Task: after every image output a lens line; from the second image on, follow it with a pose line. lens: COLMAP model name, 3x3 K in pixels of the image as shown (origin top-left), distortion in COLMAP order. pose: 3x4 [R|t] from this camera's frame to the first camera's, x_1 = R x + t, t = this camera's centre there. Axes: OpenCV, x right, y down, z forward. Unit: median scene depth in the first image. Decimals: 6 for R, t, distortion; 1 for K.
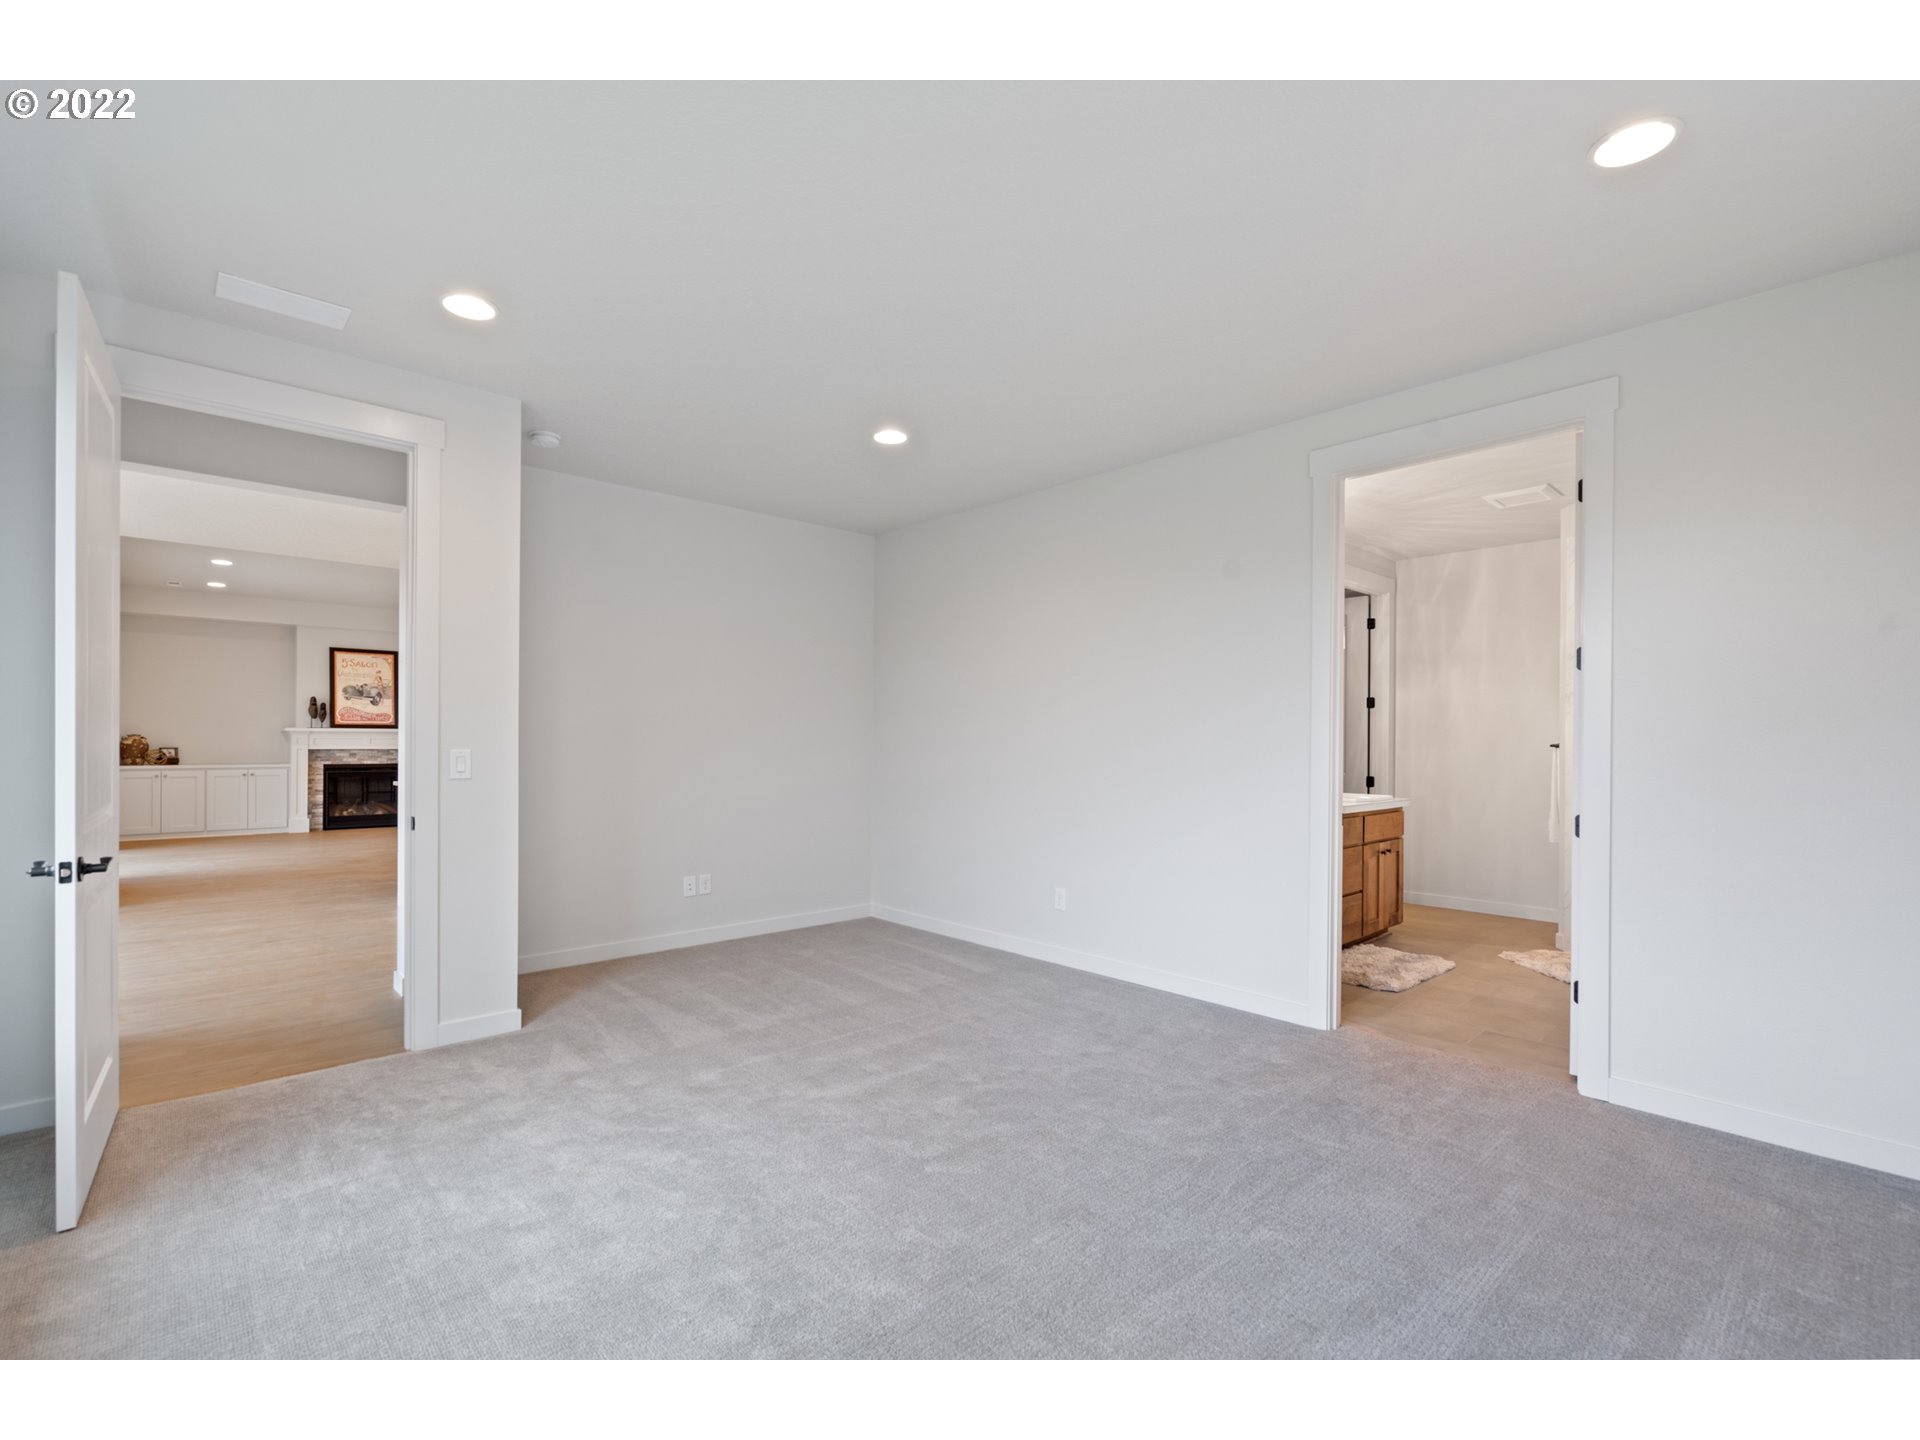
lens RADIAL K [[885.0, 0, 954.2], [0, 885.0, 745.6], [0, 0, 1]] dist [0.009127, -0.000687]
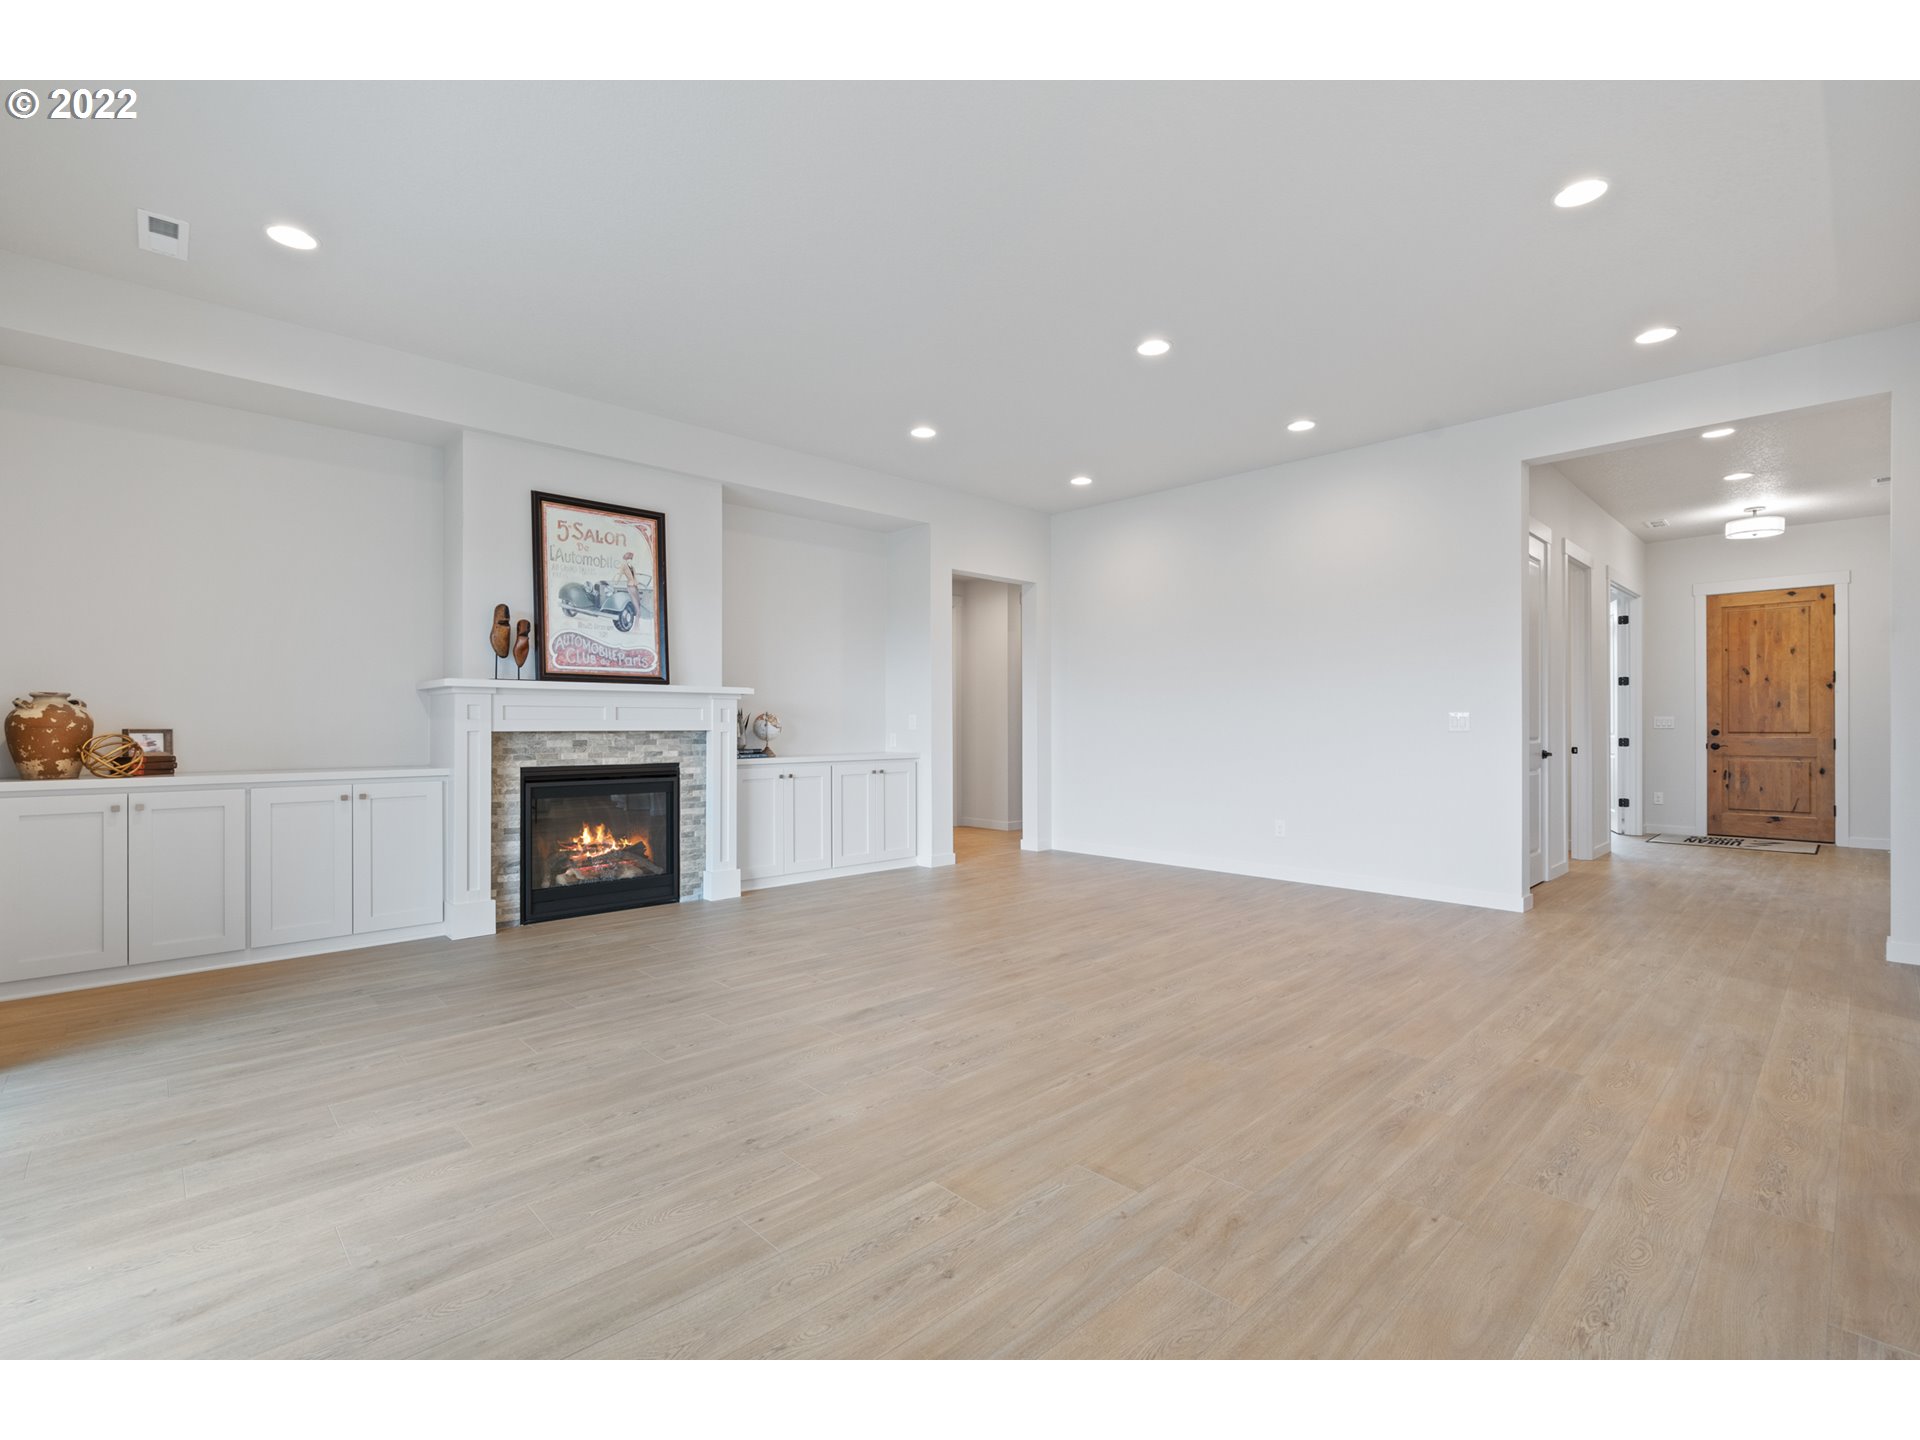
lens RADIAL K [[885.0, 0, 955.3], [0, 885.0, 723.1], [0, 0, 1]] dist [0.009127, -0.000687]
pose [[0.999557, -0.010687, 0.027762, -0.514596], [0.010962, 0.999892, -0.009761, 0.006456], [-0.027655, 0.010061, 0.999567, 0.573450]]
